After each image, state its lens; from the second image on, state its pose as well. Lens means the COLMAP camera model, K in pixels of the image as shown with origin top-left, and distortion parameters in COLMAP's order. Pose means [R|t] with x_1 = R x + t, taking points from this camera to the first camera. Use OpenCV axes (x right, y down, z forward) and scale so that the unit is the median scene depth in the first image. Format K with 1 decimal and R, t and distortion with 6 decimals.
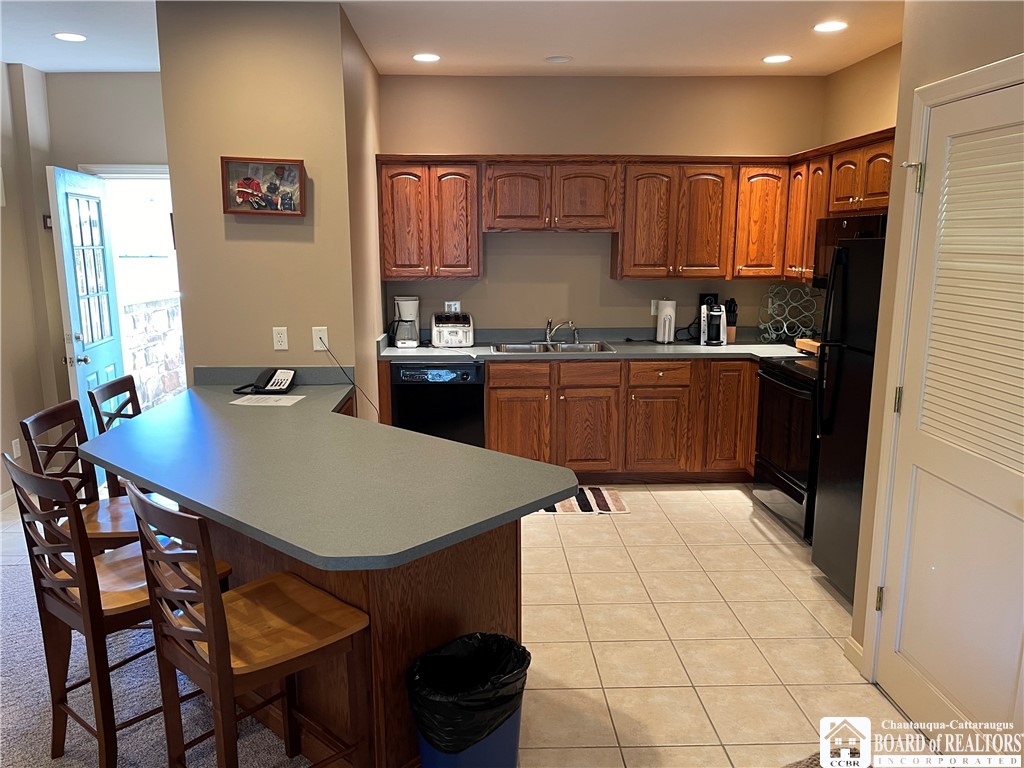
lens RADIAL K [[771.0, 0, 505.3], [0, 771.0, 382.8], [0, 0, 1]] dist [0.066944, -0.086628]
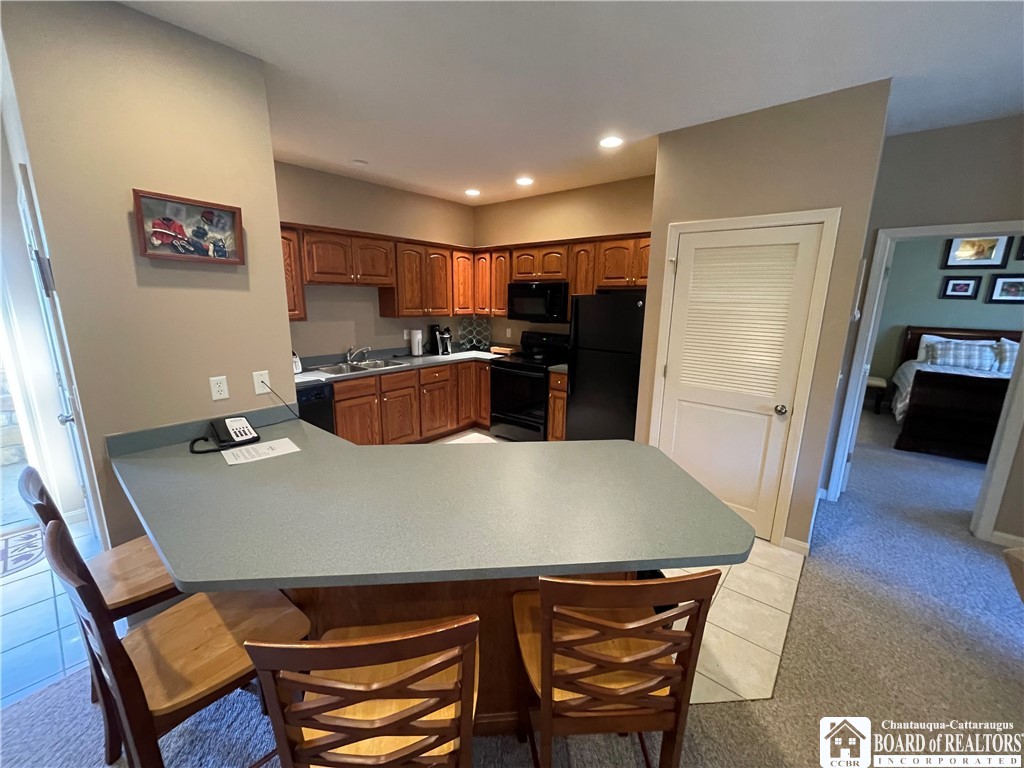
lens RADIAL K [[409.7, 0, 510.5], [0, 409.7, 383.2], [0, 0, 1]] dist [-0.000409, -0.001627]
pose [[0.675794, -0.144055, 0.722877, -0.340500], [0.118240, 0.989202, 0.086590, -0.053008], [-0.727545, 0.026956, 0.685530, 0.304879]]
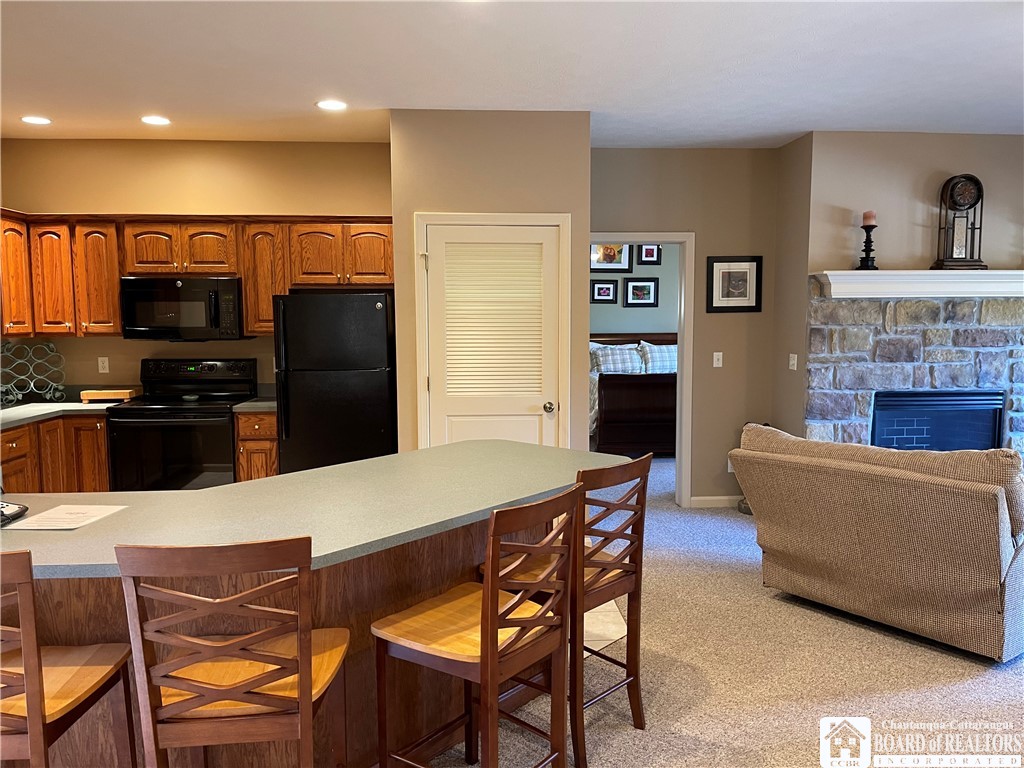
lens RADIAL K [[771.0, 0, 516.5], [0, 771.0, 384.1], [0, 0, 1]] dist [0.066944, -0.086628]
pose [[-0.024482, -0.086985, 0.995909, -0.711528], [0.183250, 0.978937, 0.090007, -0.056426], [-0.982761, 0.184704, -0.008026, 0.462117]]
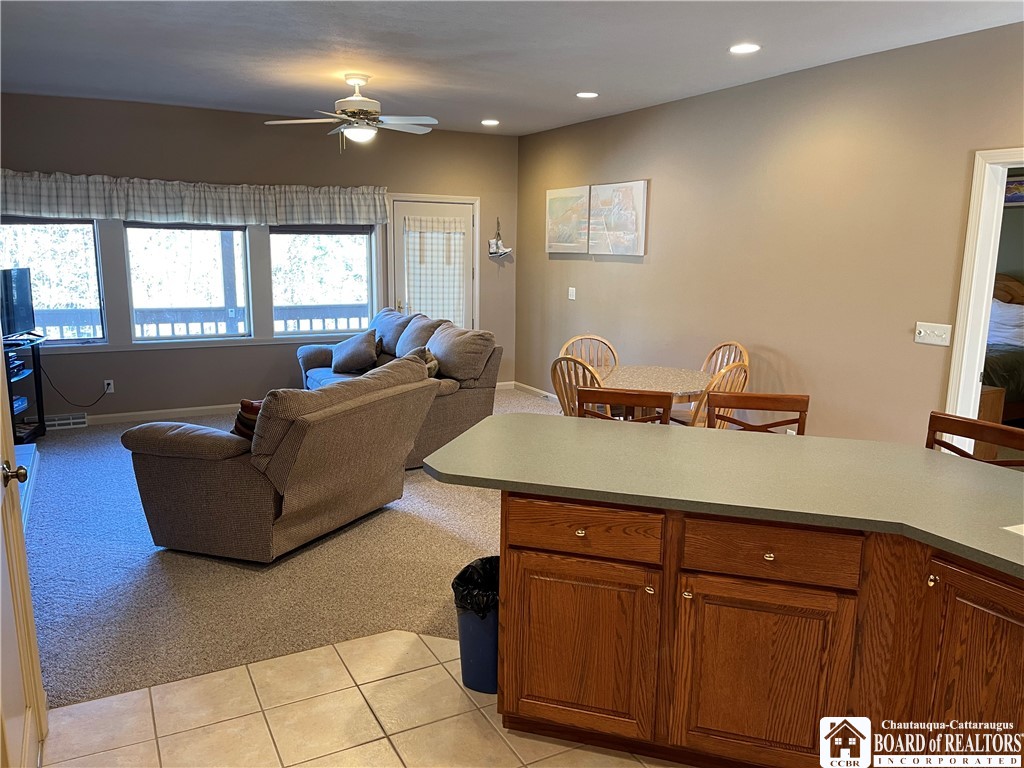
lens RADIAL K [[771.0, 0, 512.1], [0, 771.0, 389.2], [0, 0, 1]] dist [0.066944, -0.086628]
pose [[-0.897052, 0.072202, -0.435986, 0.219580], [-0.089915, 0.936107, 0.340028, -0.169458], [0.432680, 0.344225, -0.833245, 0.935061]]
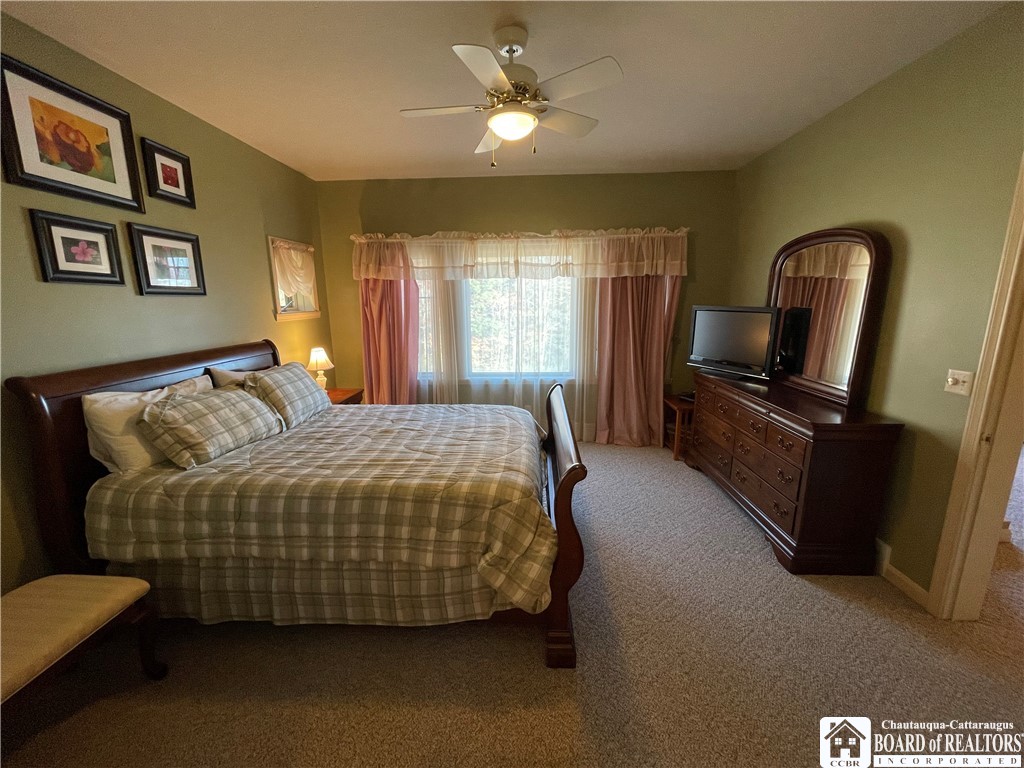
lens RADIAL K [[409.7, 0, 512.9], [0, 409.7, 384.6], [0, 0, 1]] dist [-0.000409, -0.001627]
pose [[-0.995966, -0.011513, 0.088990, 0.947293], [0.022257, 0.929045, 0.369298, -0.087629], [-0.086927, 0.369789, -0.925041, 0.557858]]
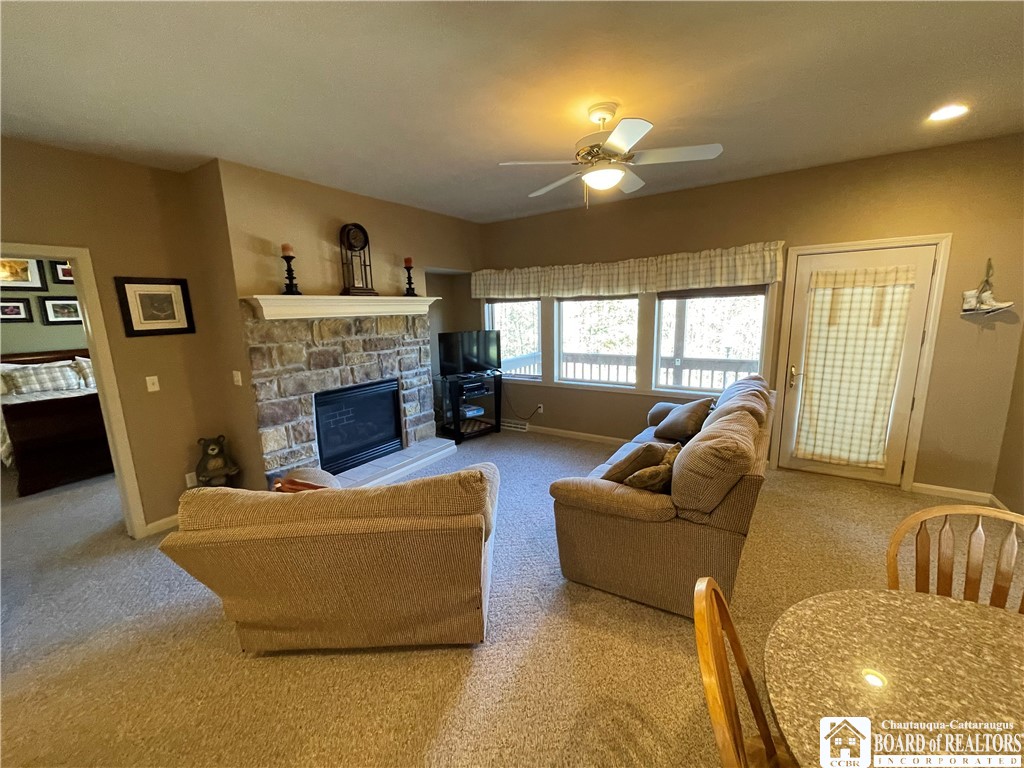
lens RADIAL K [[409.7, 0, 511.3], [0, 409.7, 384.4], [0, 0, 1]] dist [-0.000409, -0.001627]
pose [[-0.815193, -0.079275, 0.573739, -0.313311], [0.133462, 0.938220, 0.319265, -0.053654], [-0.563603, 0.336835, -0.754251, 0.296084]]
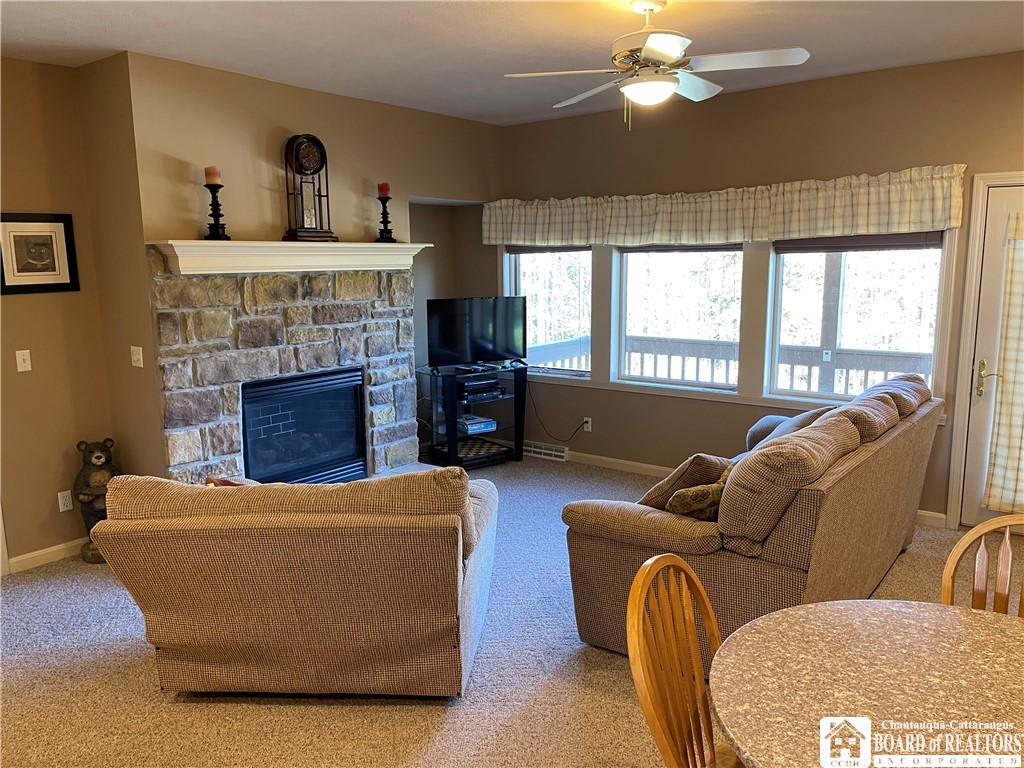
lens RADIAL K [[771.0, 0, 515.3], [0, 771.0, 387.8], [0, 0, 1]] dist [0.066944, -0.086628]
pose [[-0.768626, -0.093372, 0.632848, -0.467424], [0.128769, 0.946456, 0.296039, -0.084600], [-0.626604, 0.309035, -0.715447, 0.420532]]
